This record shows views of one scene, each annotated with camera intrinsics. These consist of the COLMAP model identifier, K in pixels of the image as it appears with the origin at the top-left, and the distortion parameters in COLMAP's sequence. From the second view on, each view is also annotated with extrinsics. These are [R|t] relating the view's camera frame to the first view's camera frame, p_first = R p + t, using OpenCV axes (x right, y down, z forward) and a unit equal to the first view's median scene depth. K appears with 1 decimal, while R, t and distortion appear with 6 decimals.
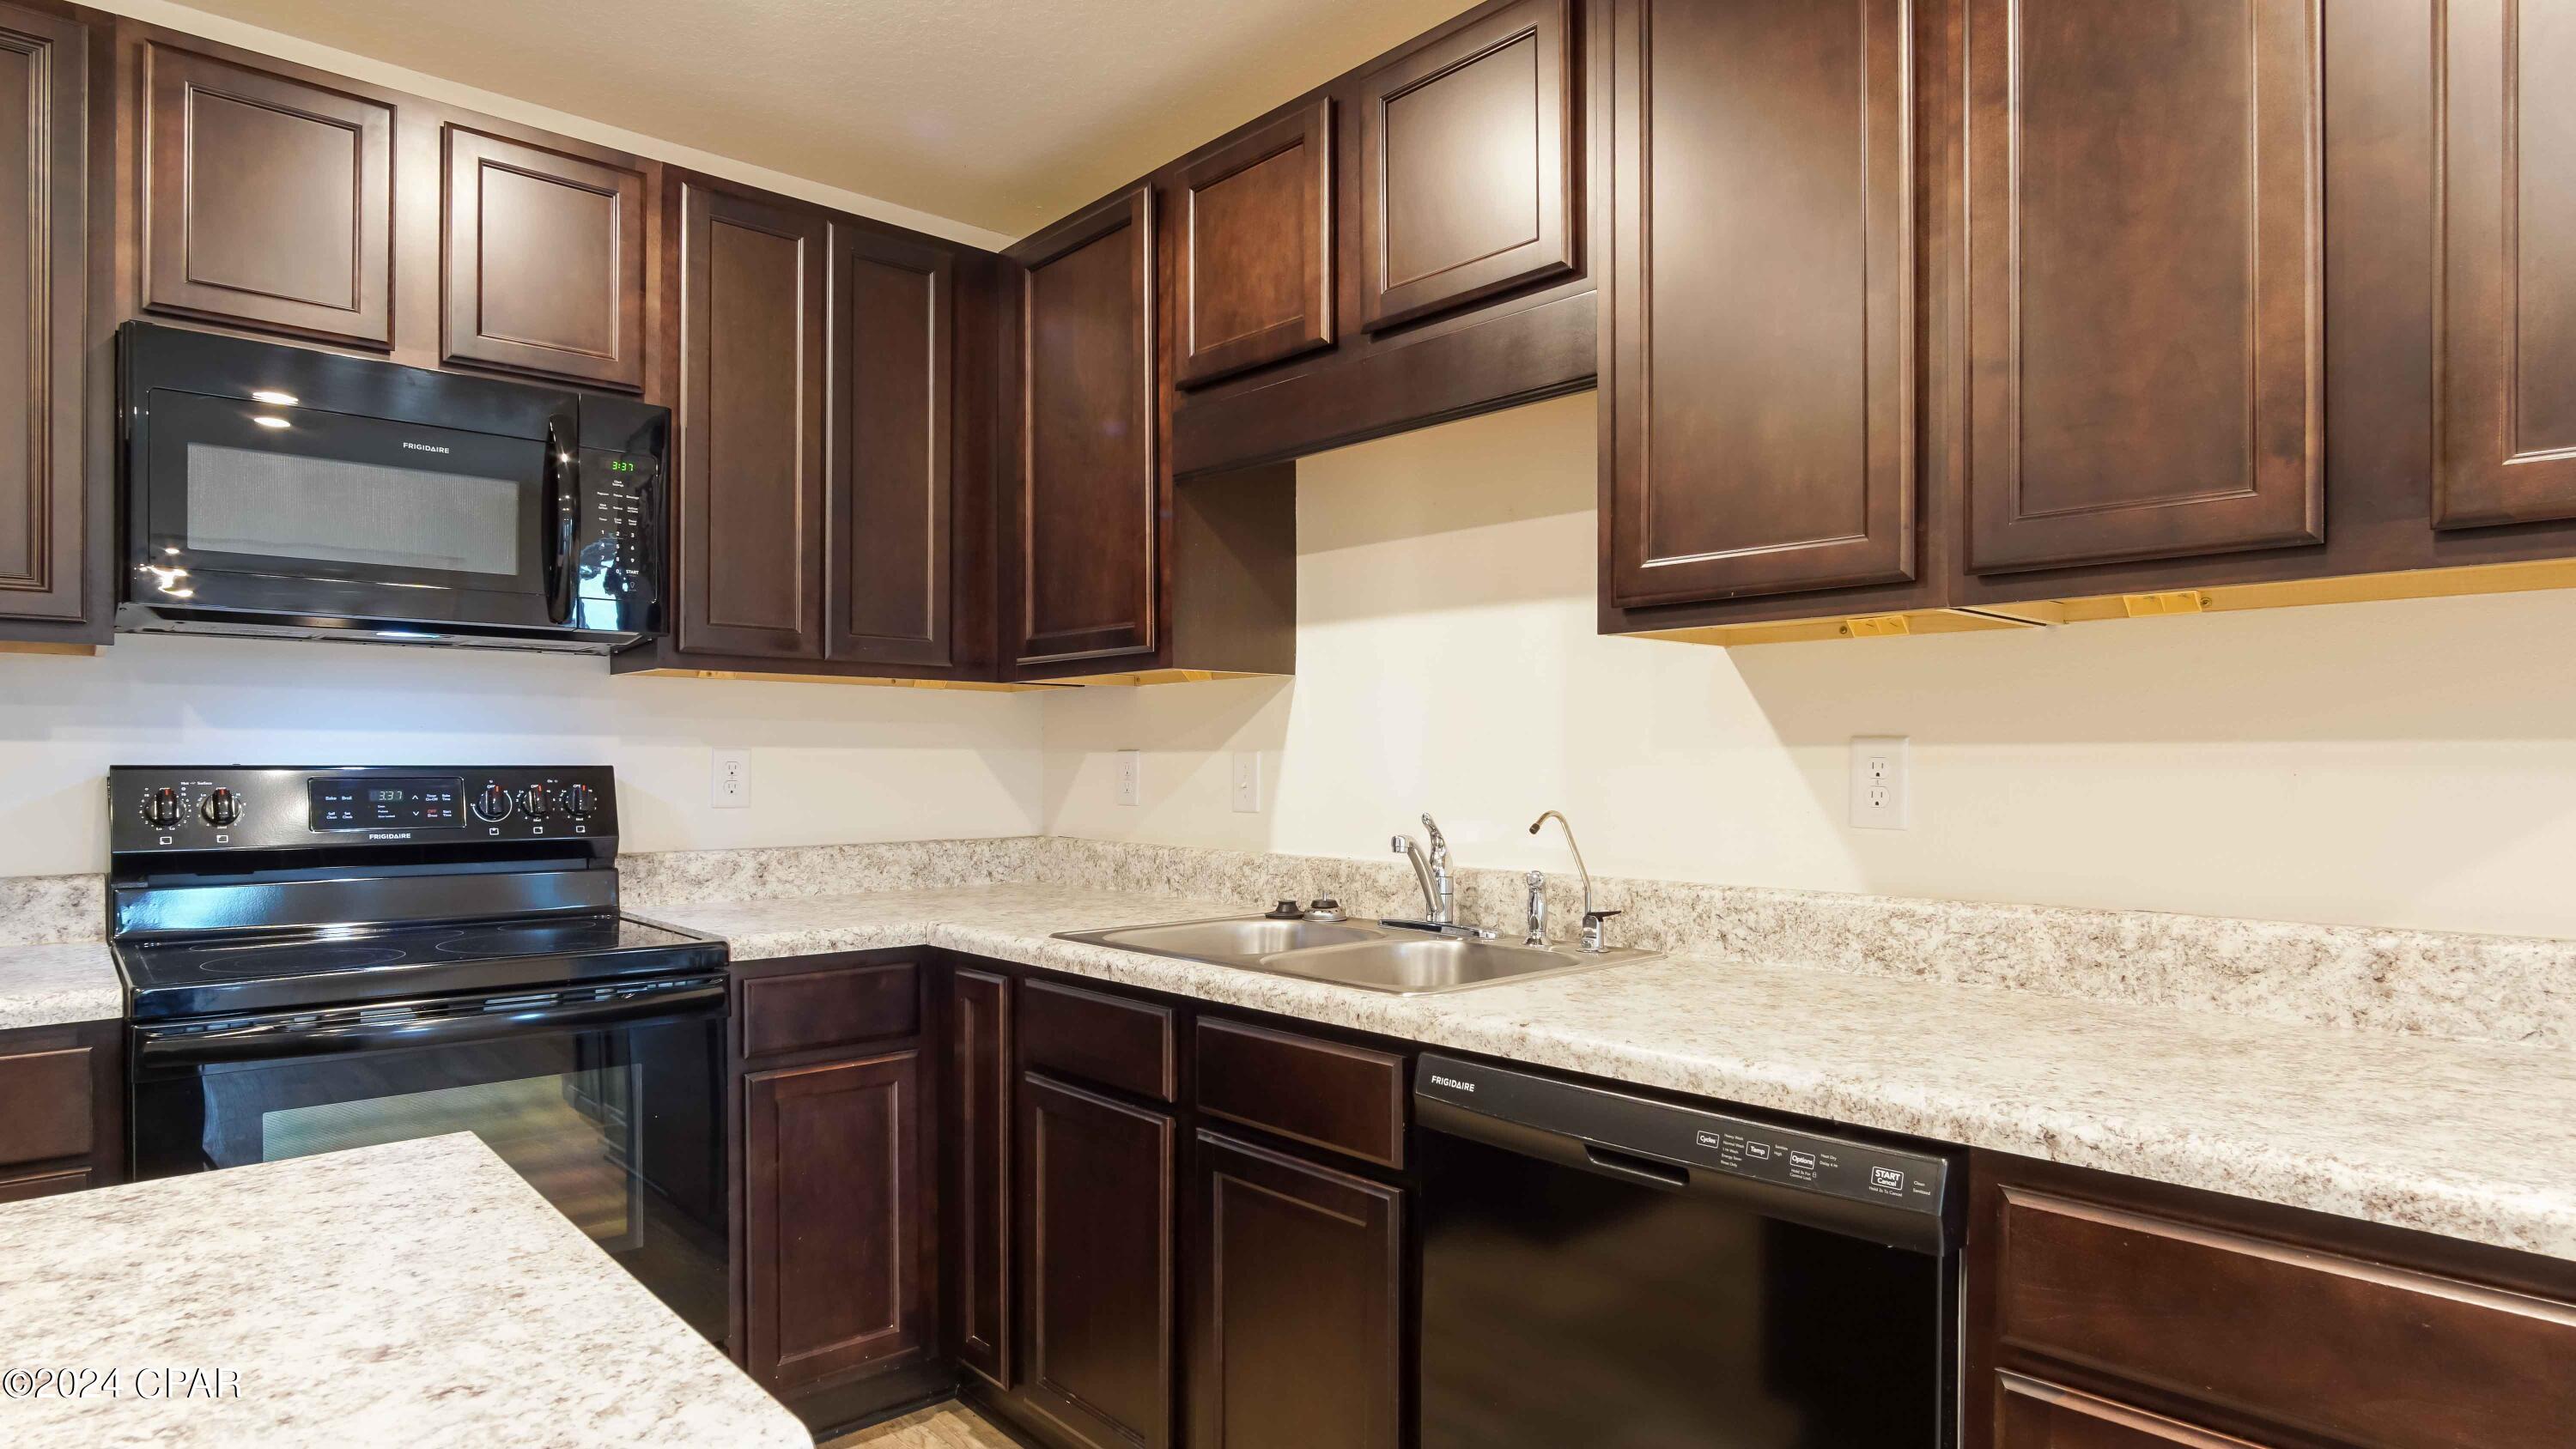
lens RADIAL K [[1411.9, 0, 1285.9], [0, 1411.9, 765.6], [0, 0, 1]] dist [-0.020339, 0.001801]
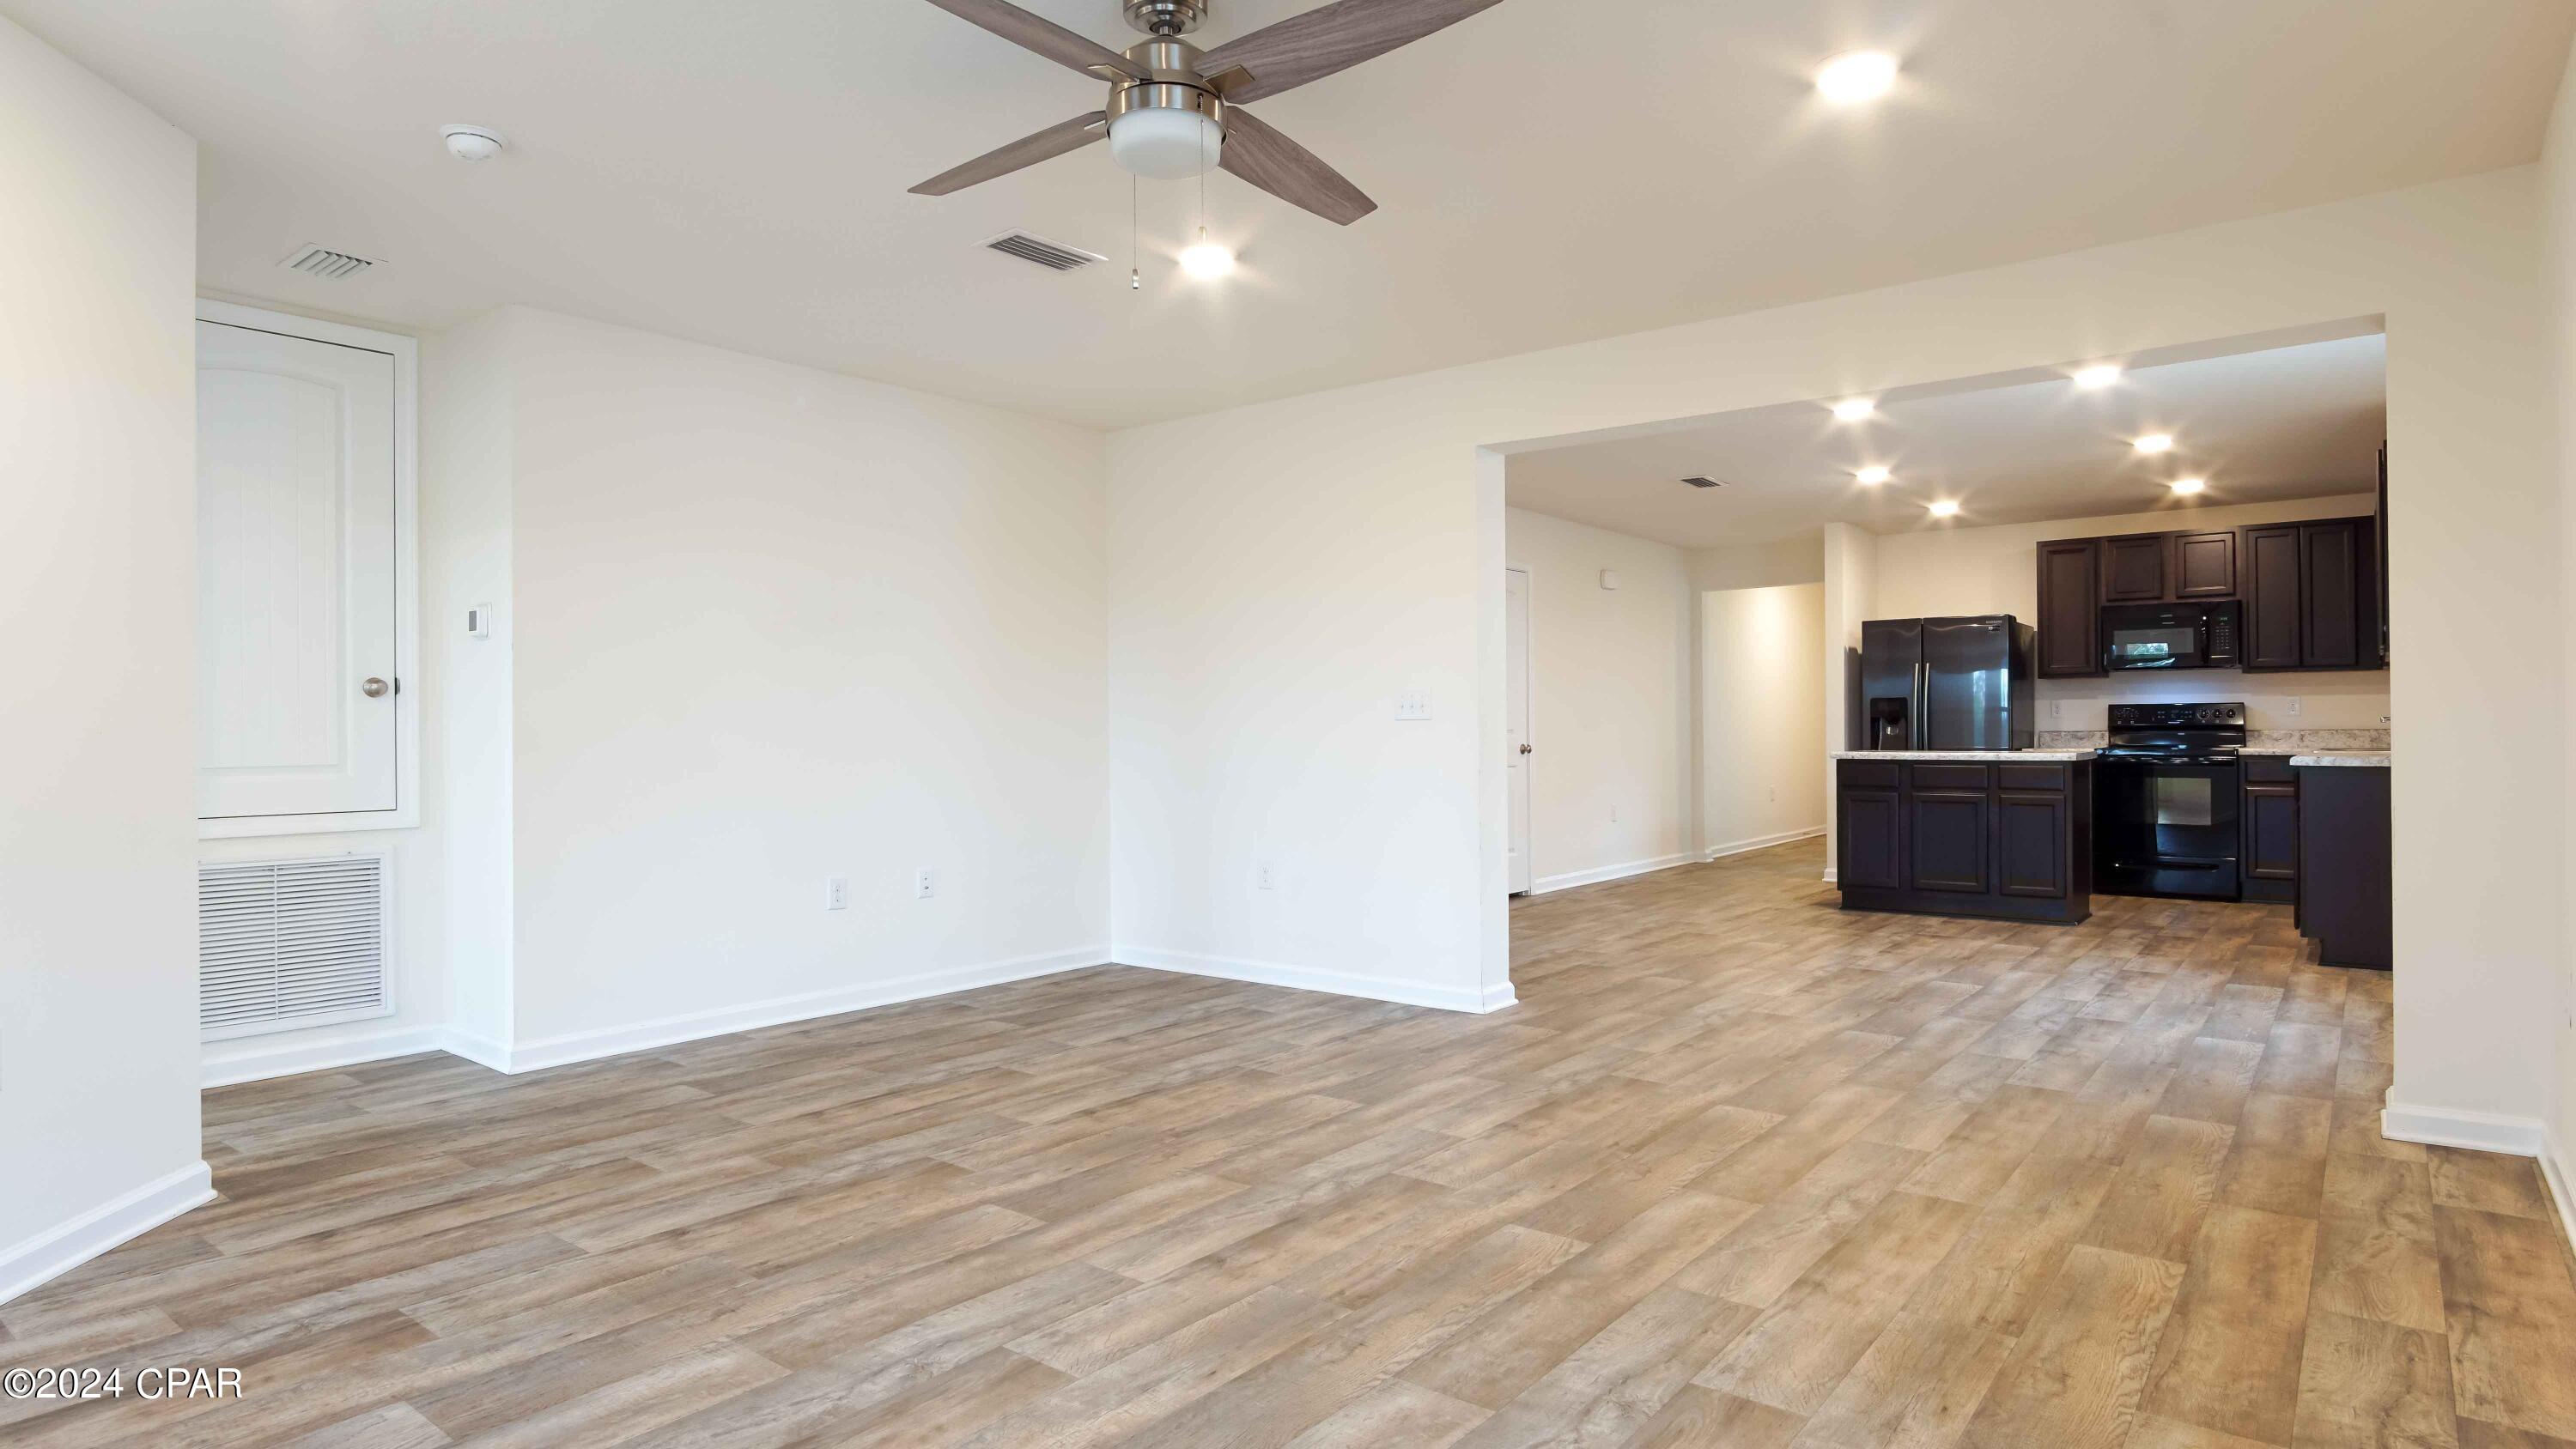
lens RADIAL K [[1390.5, 0, 1312.5], [0, 1390.5, 731.8], [0, 0, 1]] dist [-0.019440, 0.004552]
pose [[0.184919, 0.000632, -0.982754, 2.722540], [0.007974, 0.999966, 0.002143, 0.052861], [0.982721, -0.008232, 0.184907, -2.065152]]
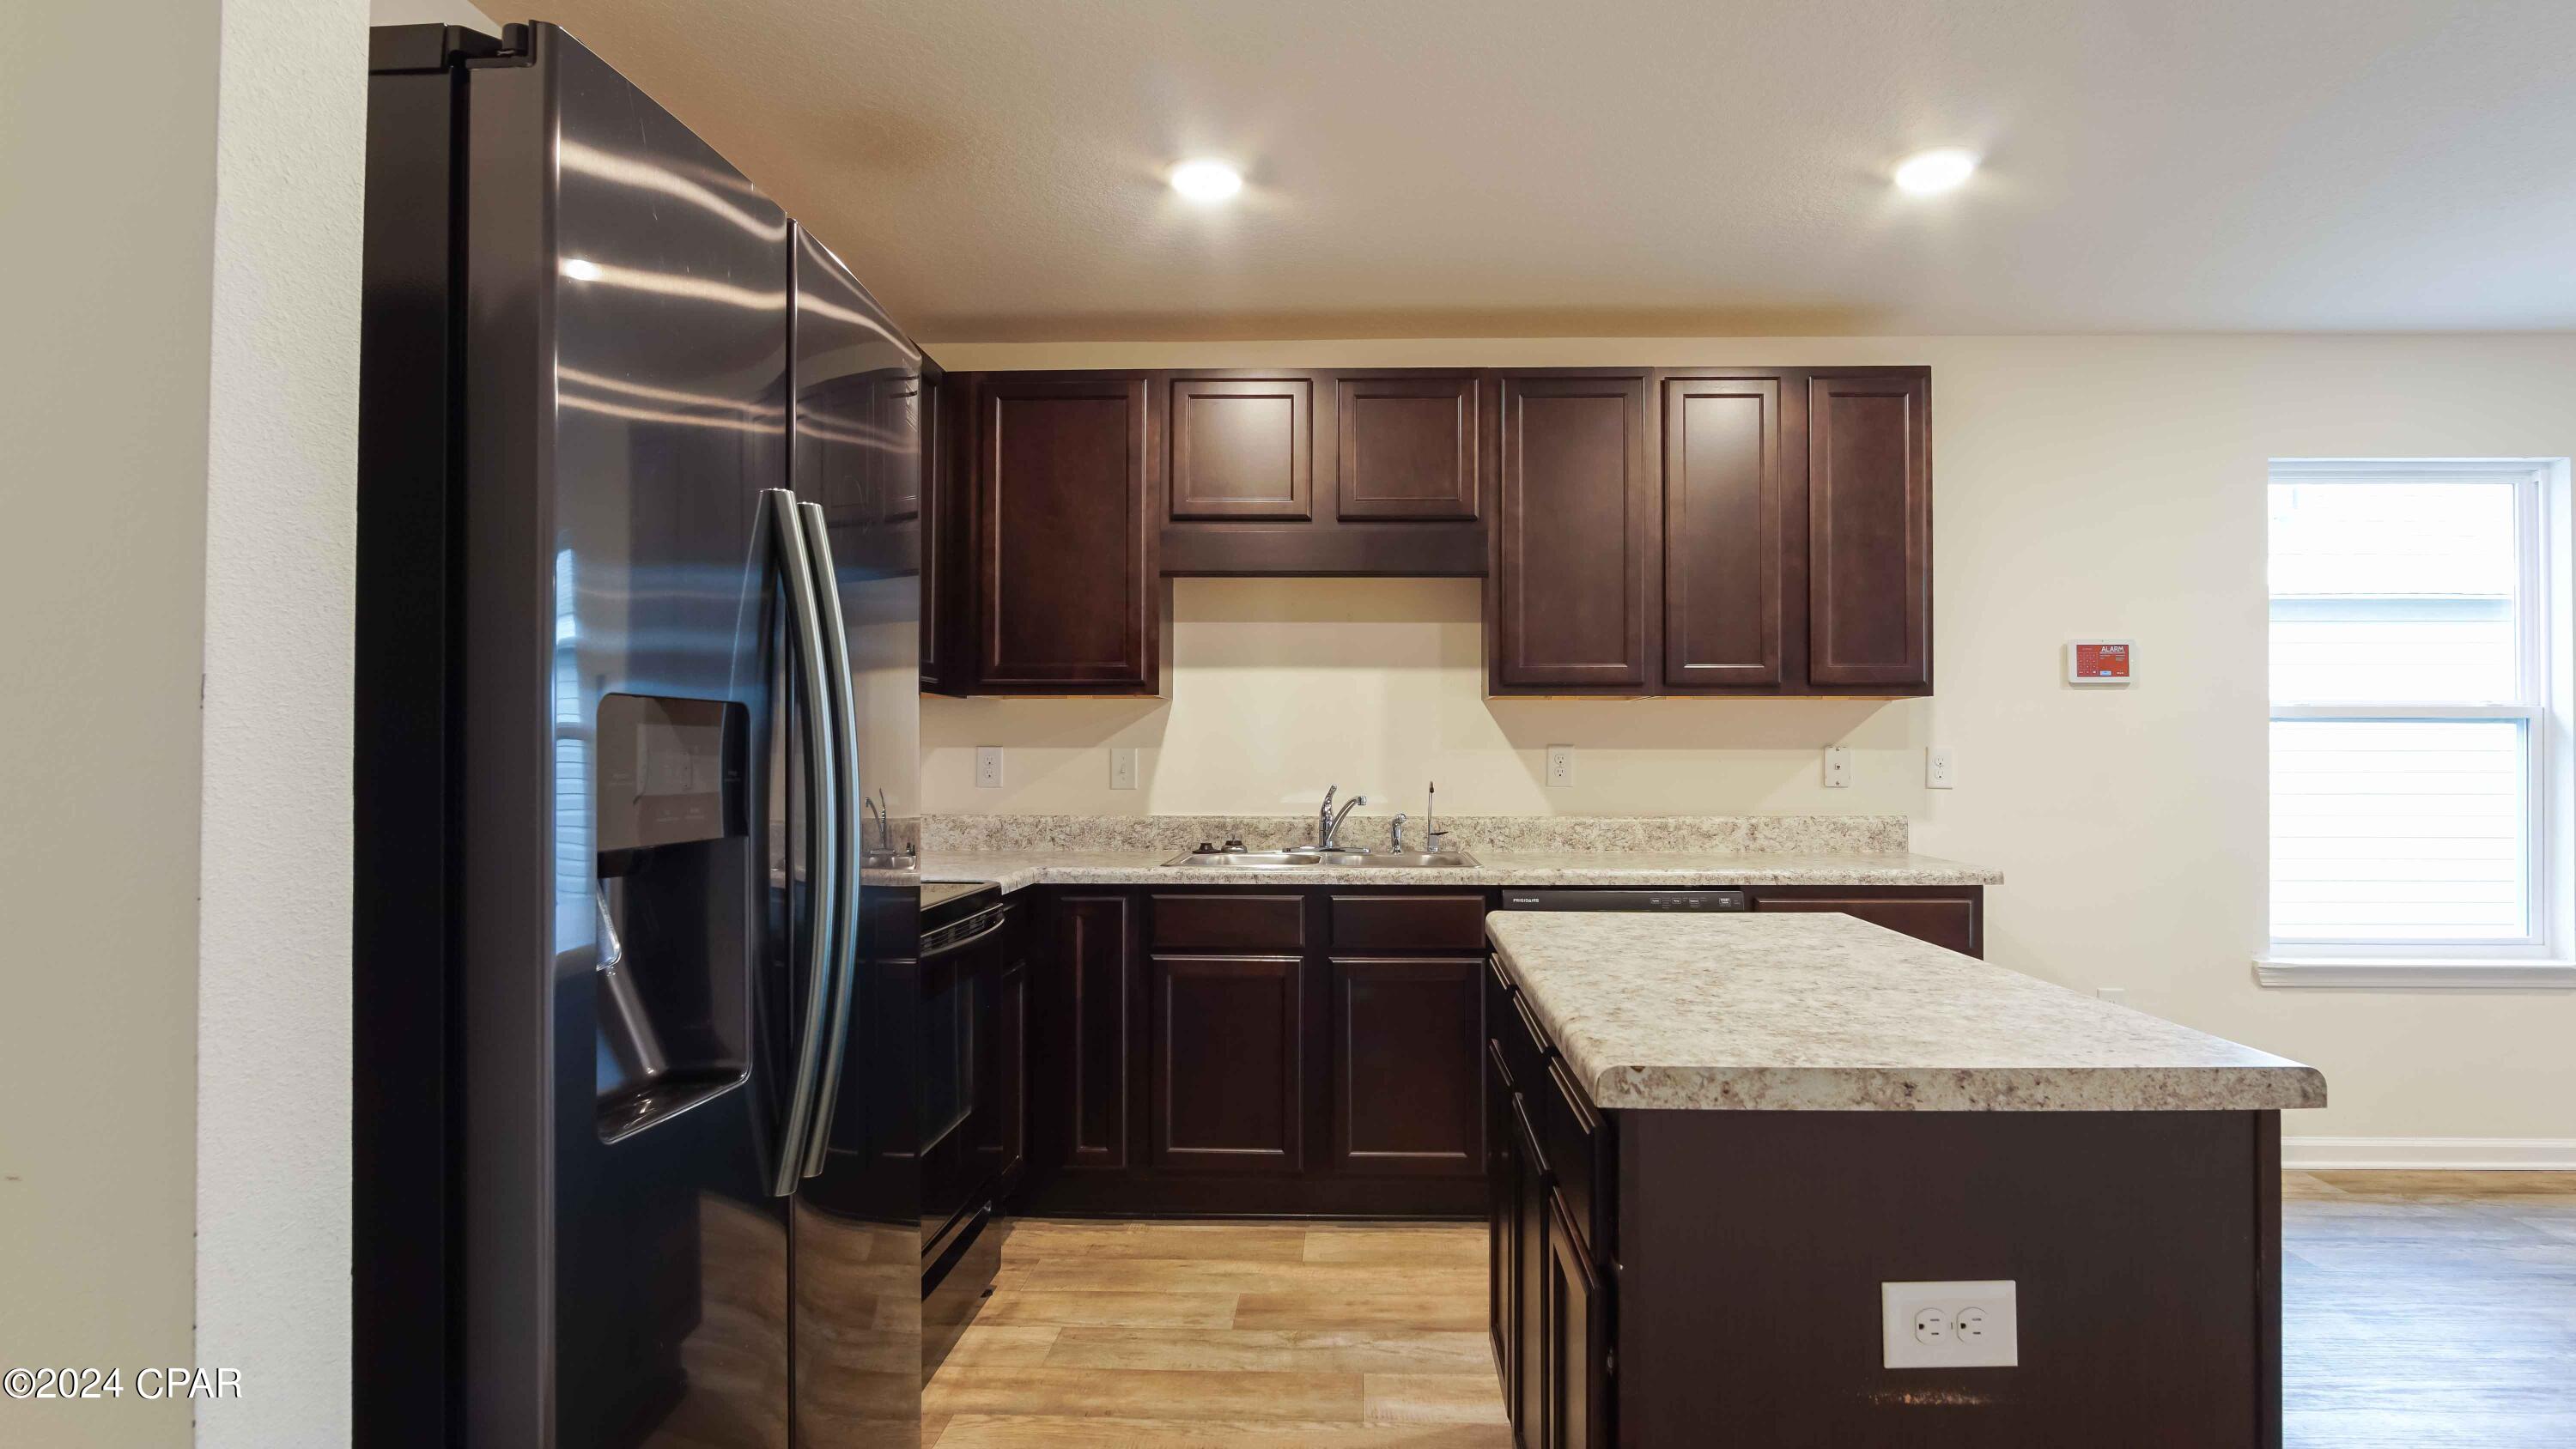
lens RADIAL K [[1390.5, 0, 1312.5], [0, 1390.5, 731.8], [0, 0, 1]] dist [-0.019440, 0.004552]
pose [[0.697912, 0.012890, 0.716067, -1.178566], [-0.000657, 0.999849, -0.017359, -0.003033], [-0.716183, 0.011644, 0.697815, -0.208786]]
